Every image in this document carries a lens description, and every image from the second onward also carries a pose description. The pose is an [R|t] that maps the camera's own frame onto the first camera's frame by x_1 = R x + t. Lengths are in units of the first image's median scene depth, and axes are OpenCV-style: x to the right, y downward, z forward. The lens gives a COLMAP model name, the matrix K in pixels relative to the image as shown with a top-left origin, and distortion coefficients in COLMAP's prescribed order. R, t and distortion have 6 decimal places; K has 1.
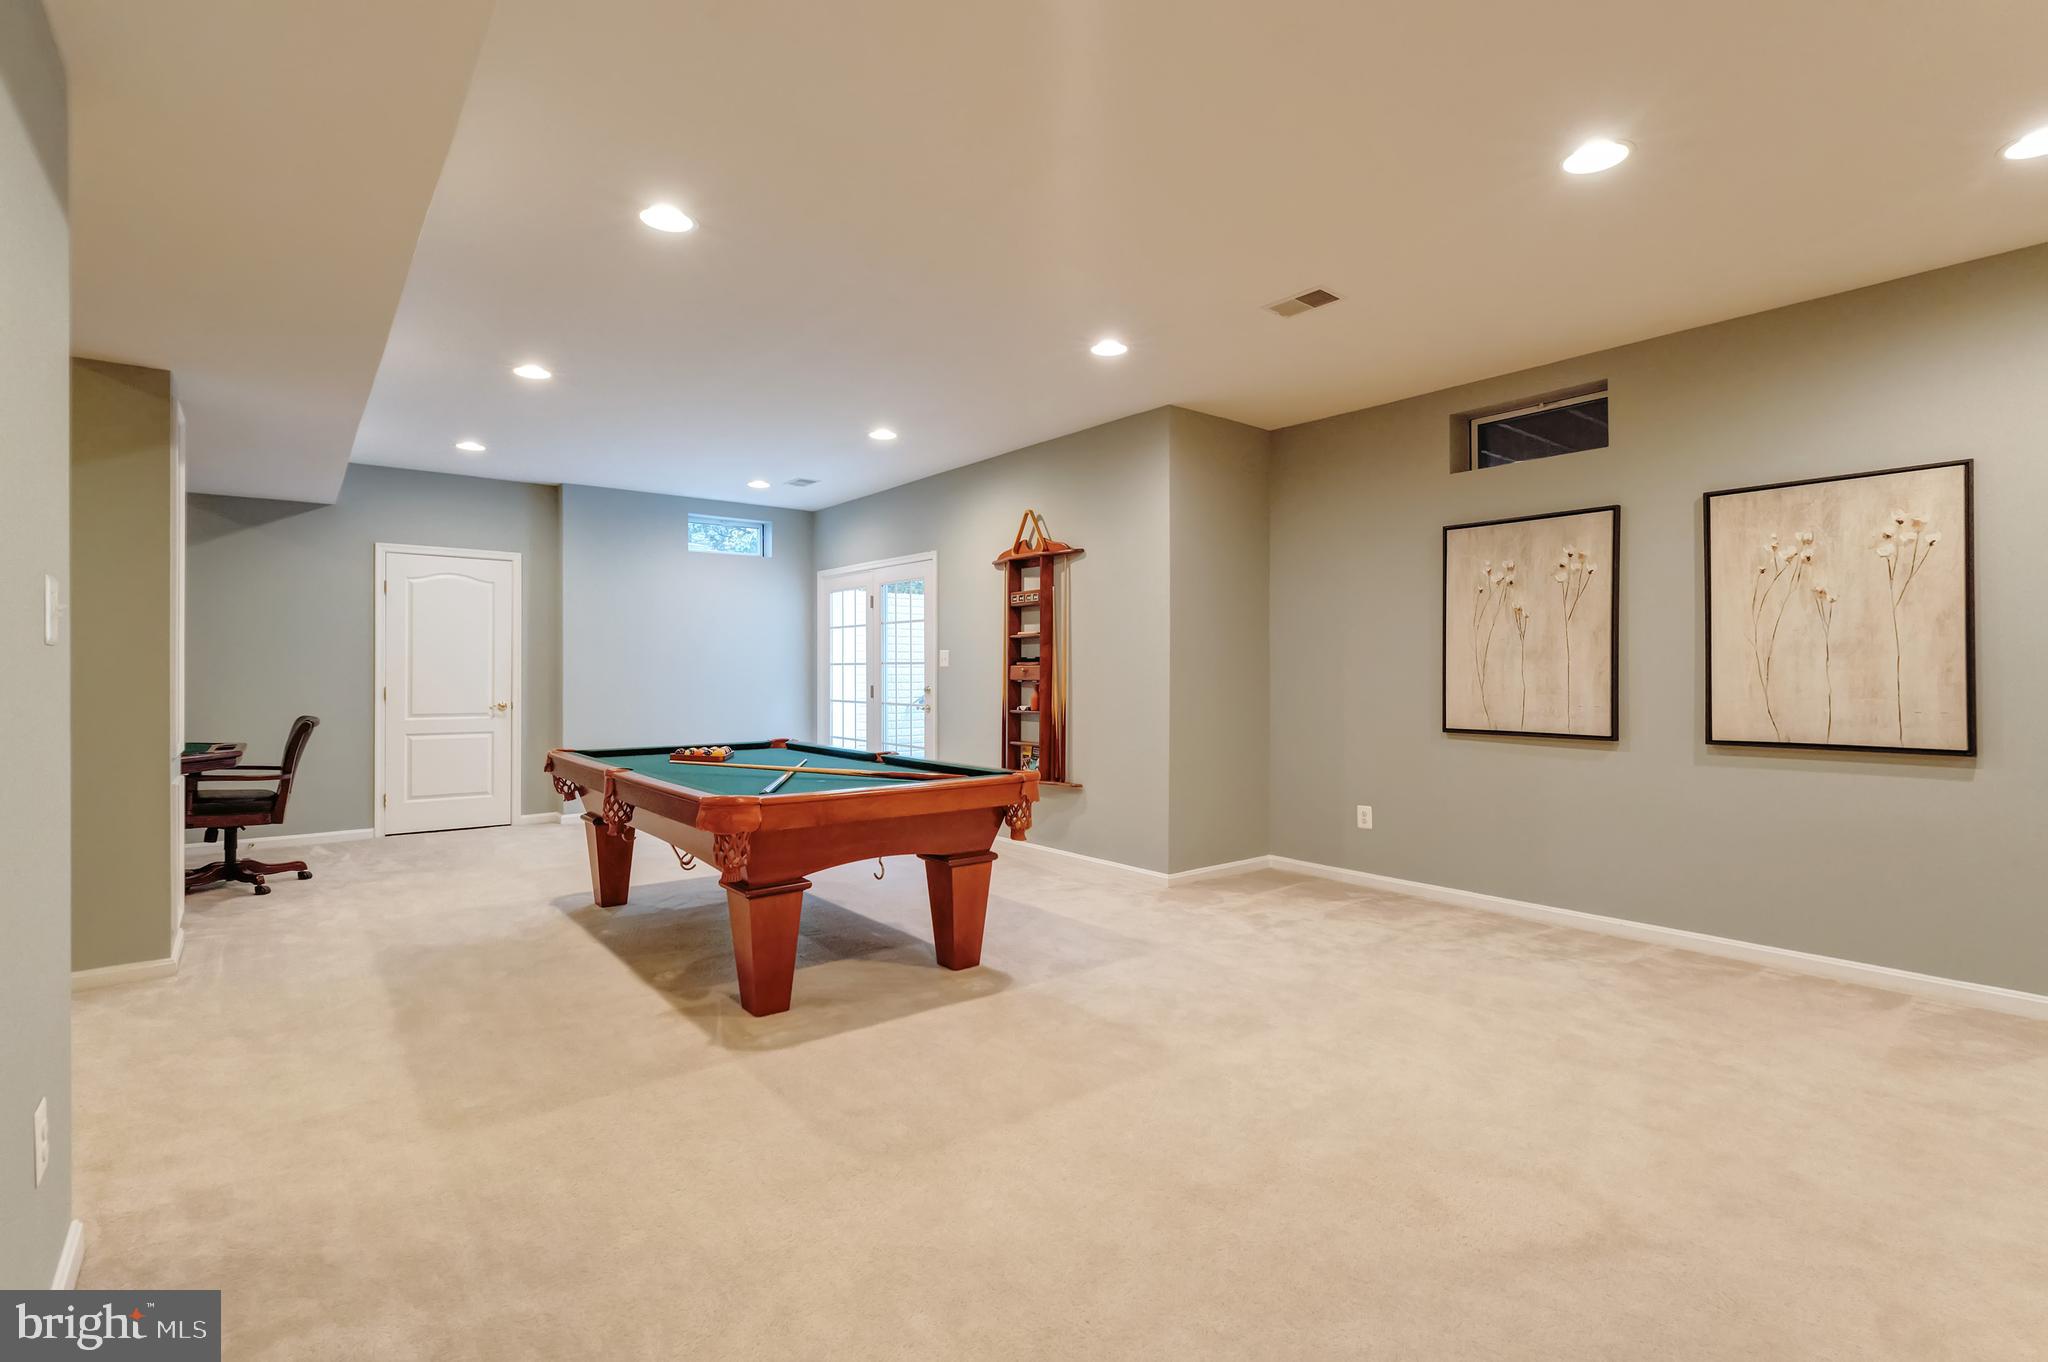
lens RADIAL K [[948.4, 0, 1023.5], [0, 948.4, 686.9], [0, 0, 1]] dist [0.001400, -0.000159]
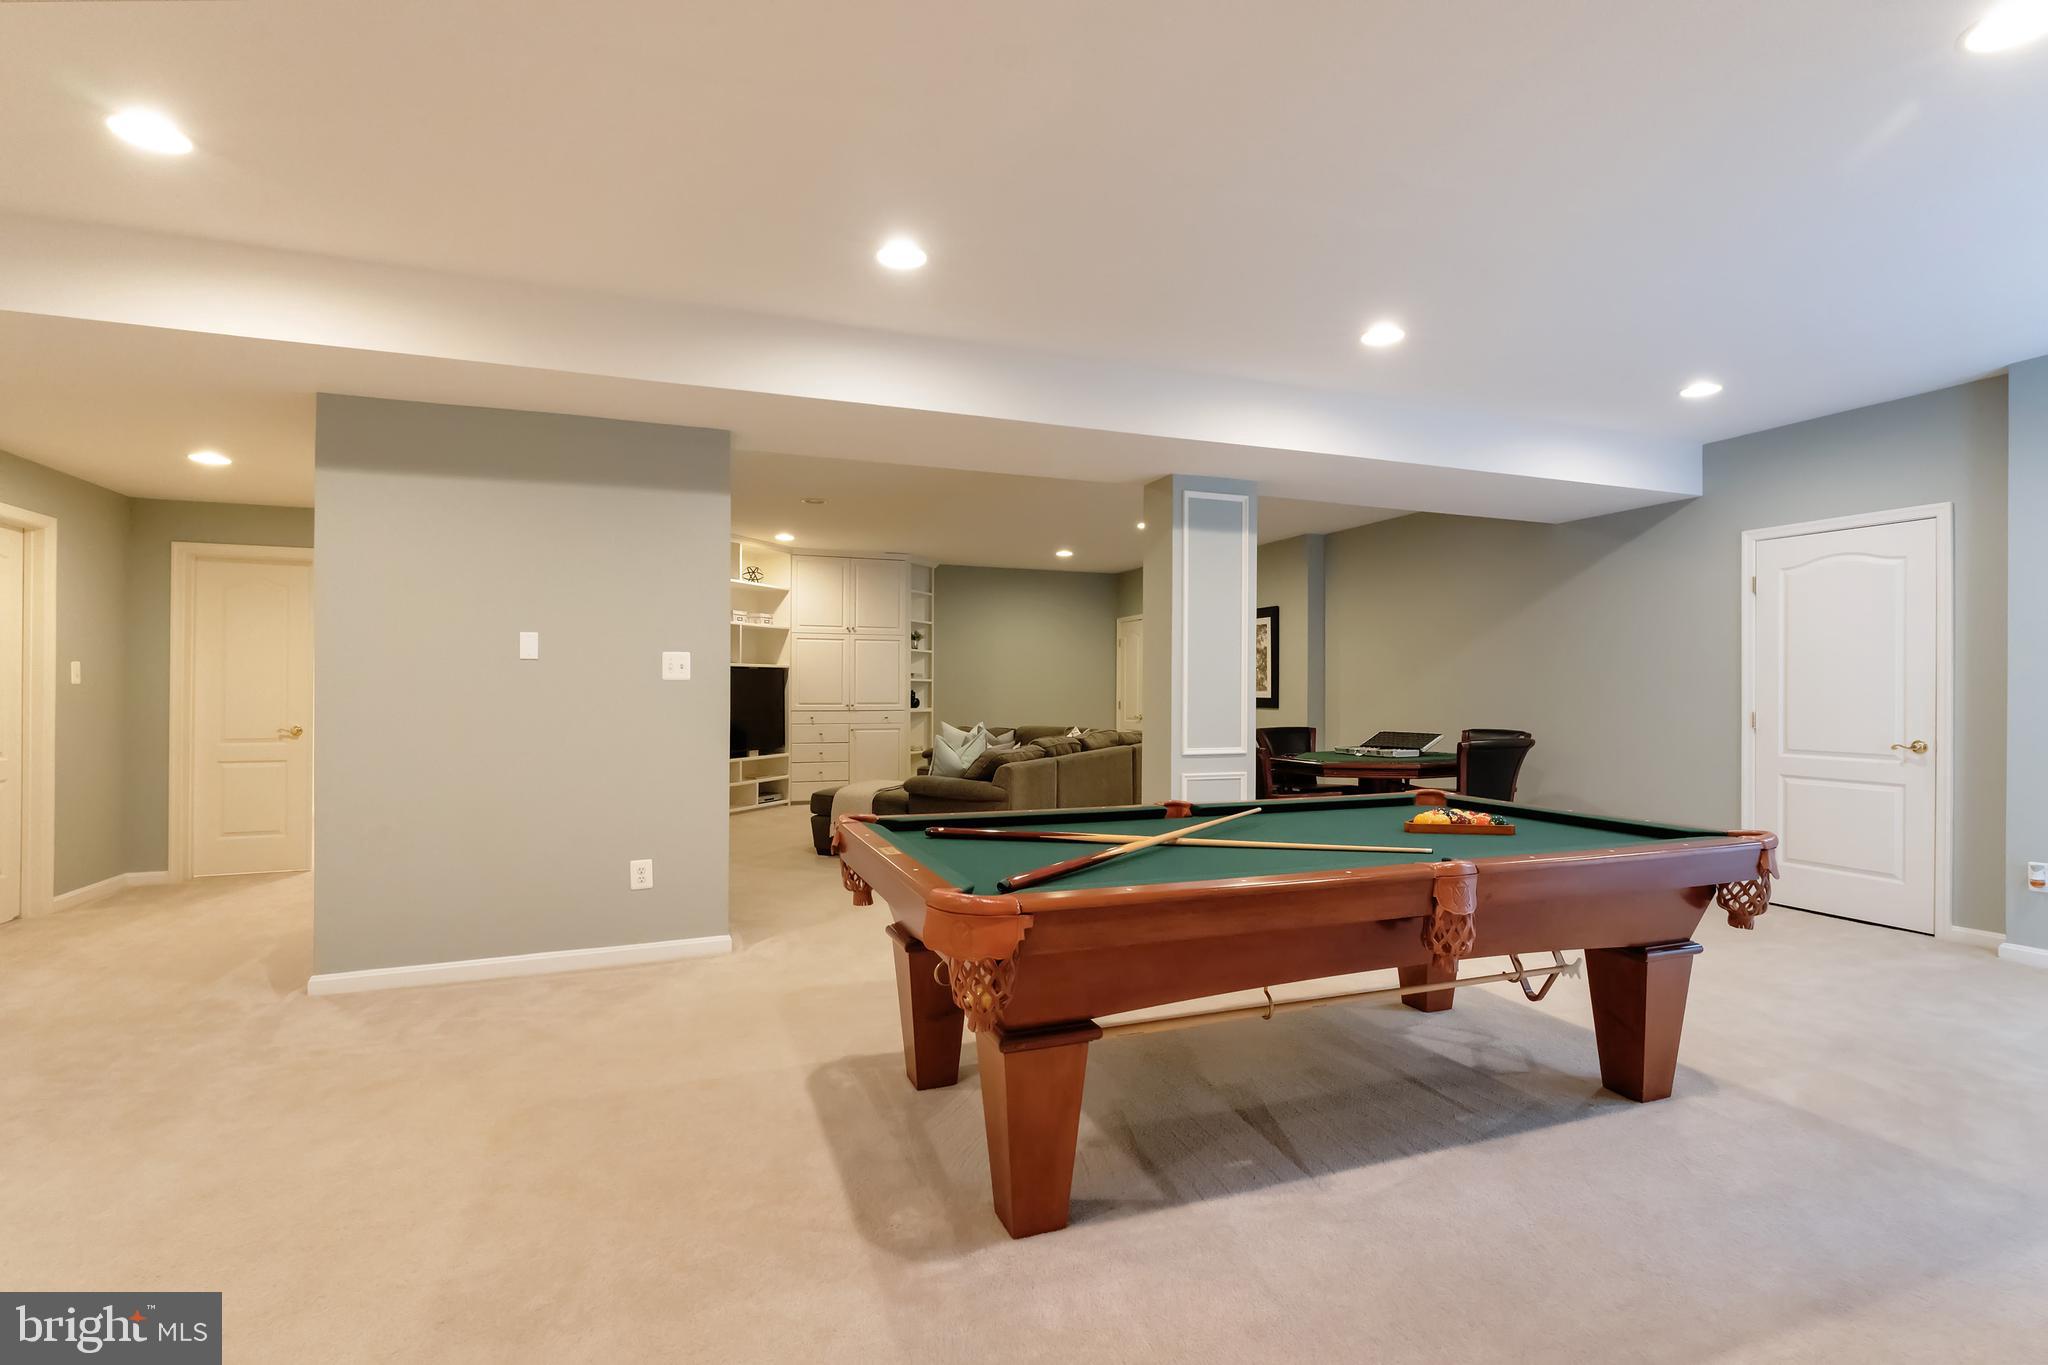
lens RADIAL K [[948.4, 0, 1023.5], [0, 948.4, 688.4], [0, 0, 1]] dist [0.001400, -0.000159]
pose [[-0.303064, -0.004105, -0.952961, 0.263789], [-0.017865, 0.999839, 0.001374, -0.009847], [0.952803, 0.017441, -0.303089, 0.661242]]
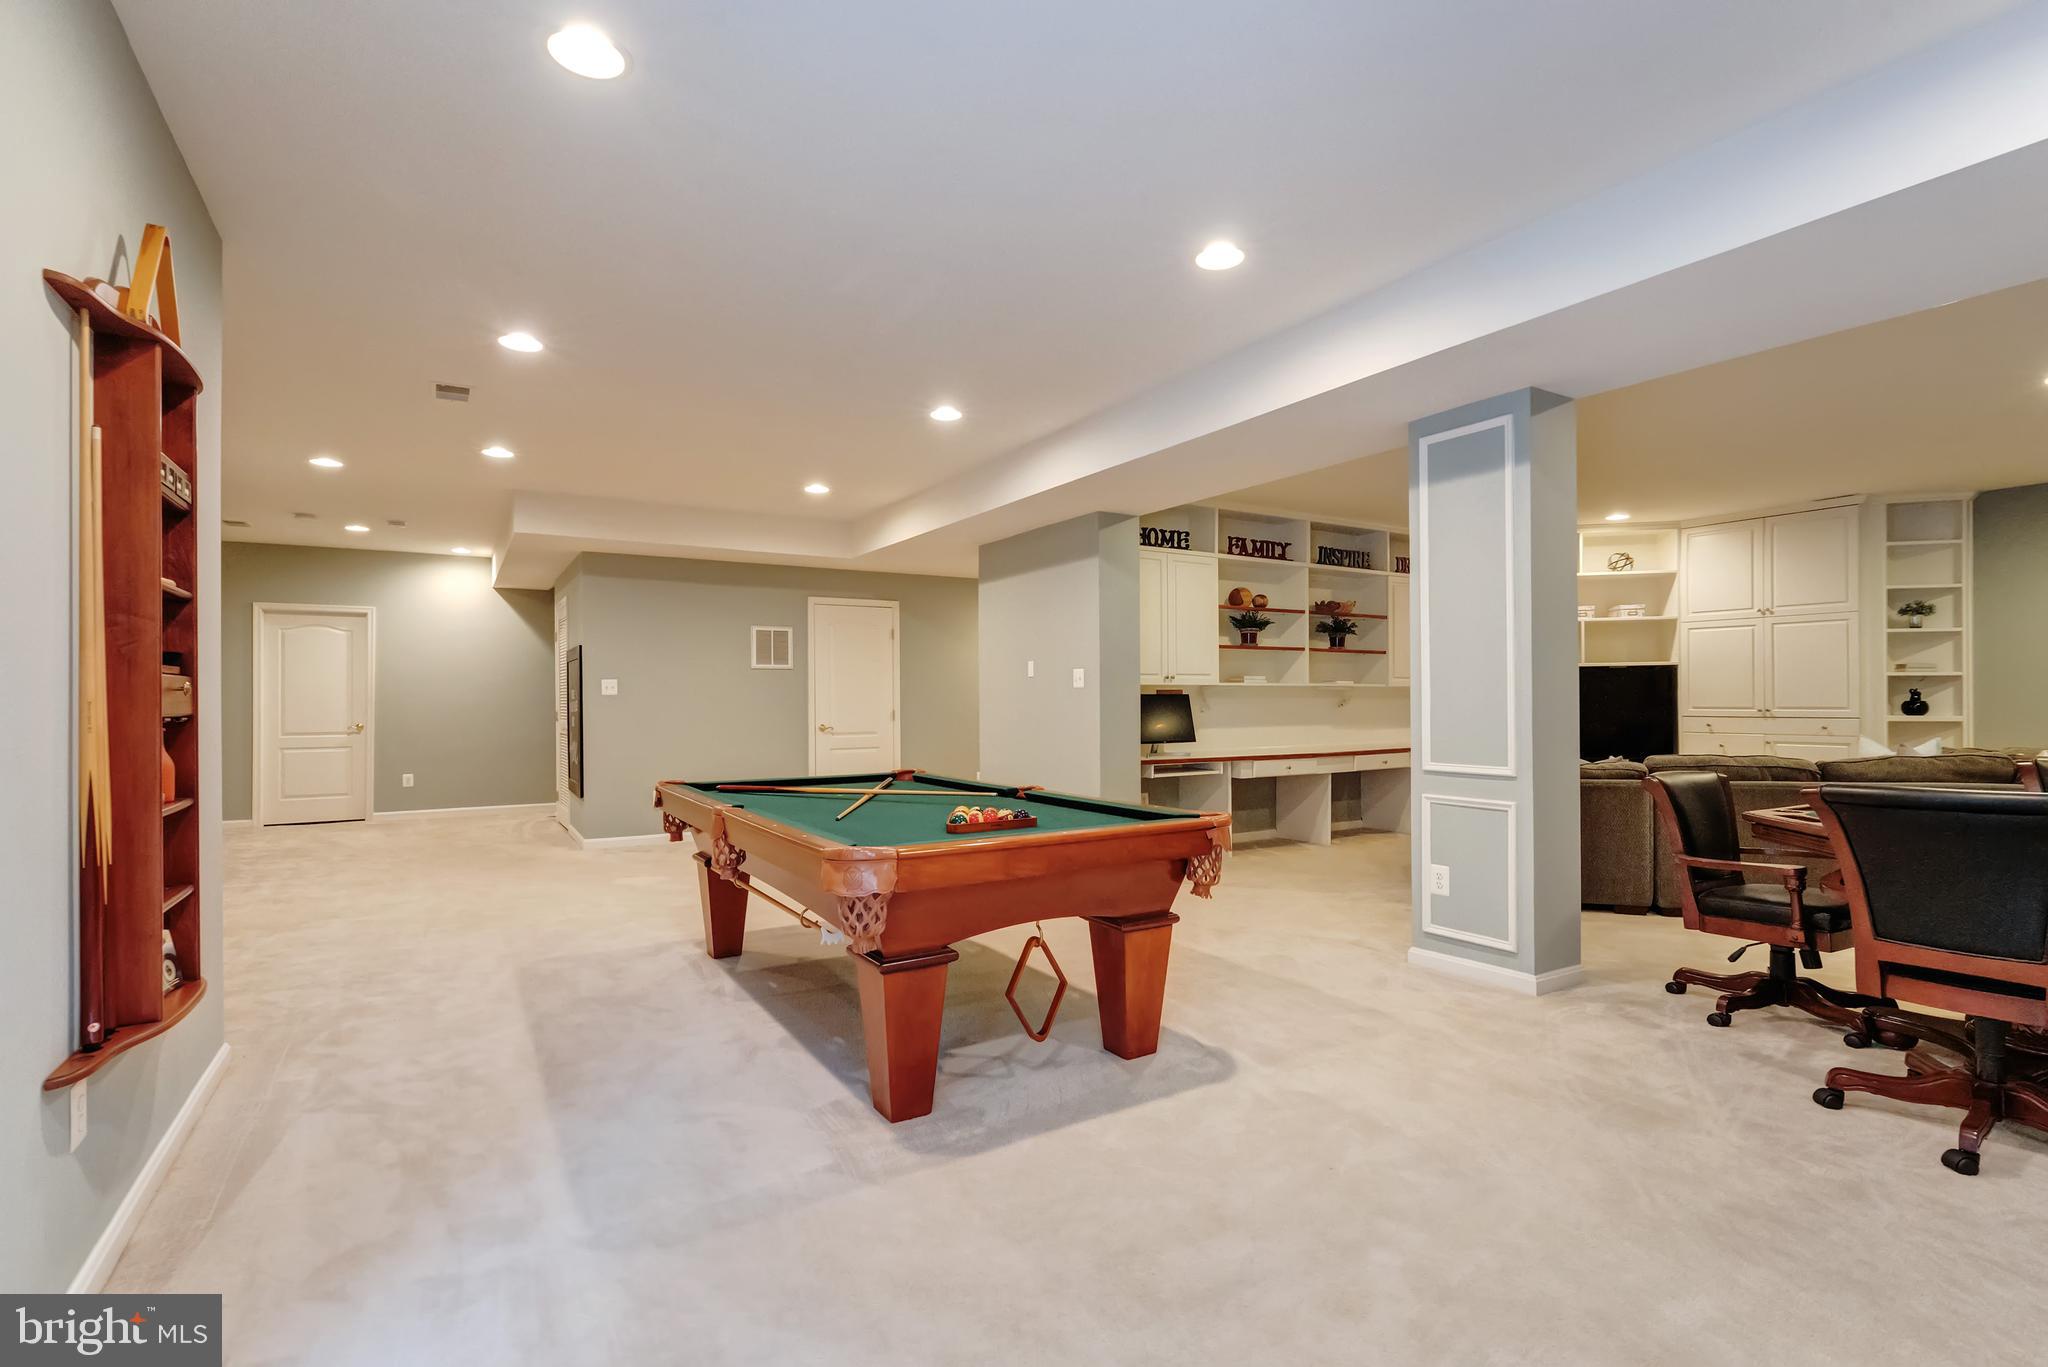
lens RADIAL K [[948.4, 0, 1023.5], [0, 948.4, 689.4], [0, 0, 1]] dist [0.001400, -0.000159]
pose [[-0.993085, 0.006188, 0.117237, -0.318647], [0.007000, 0.999954, 0.006521, -0.015035], [-0.117192, 0.007296, -0.993083, 1.186559]]
